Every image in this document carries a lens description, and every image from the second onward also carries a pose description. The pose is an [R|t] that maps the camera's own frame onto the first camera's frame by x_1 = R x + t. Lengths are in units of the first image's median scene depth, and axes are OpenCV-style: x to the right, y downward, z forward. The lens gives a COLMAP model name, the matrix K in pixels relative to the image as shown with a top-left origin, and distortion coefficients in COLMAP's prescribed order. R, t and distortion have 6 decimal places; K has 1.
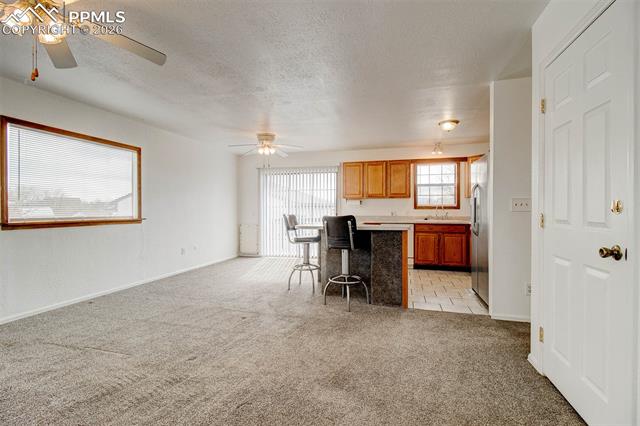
lens RADIAL K [[297.4, 0, 323.2], [0, 297.4, 211.5], [0, 0, 1]] dist [0.009406, -0.003829]
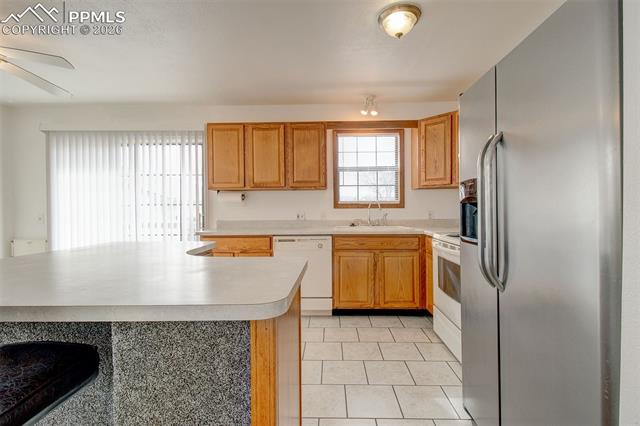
lens RADIAL K [[297.4, 0, 324.1], [0, 297.4, 212.8], [0, 0, 1]] dist [0.009406, -0.003829]
pose [[0.971778, -0.011045, 0.235638, 0.150694], [0.008662, 0.999900, 0.011144, -0.006647], [-0.235738, -0.008788, 0.971777, 0.439070]]
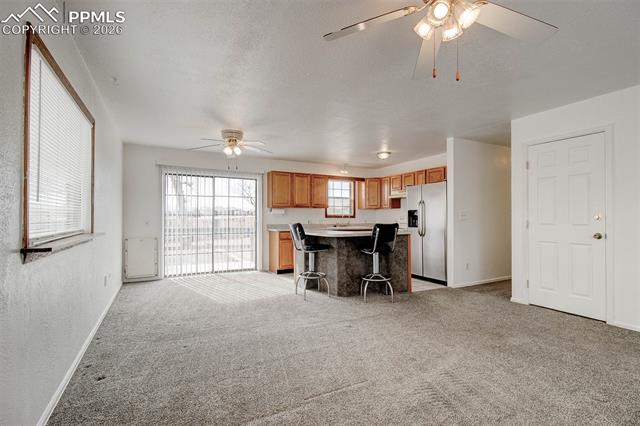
lens RADIAL K [[297.4, 0, 326.1], [0, 297.4, 211.9], [0, 0, 1]] dist [0.009406, -0.003829]
pose [[0.729426, 0.014932, 0.683896, -0.502683], [0.003944, 0.999653, -0.026034, -0.001352], [-0.684048, 0.021687, 0.729114, 0.157412]]
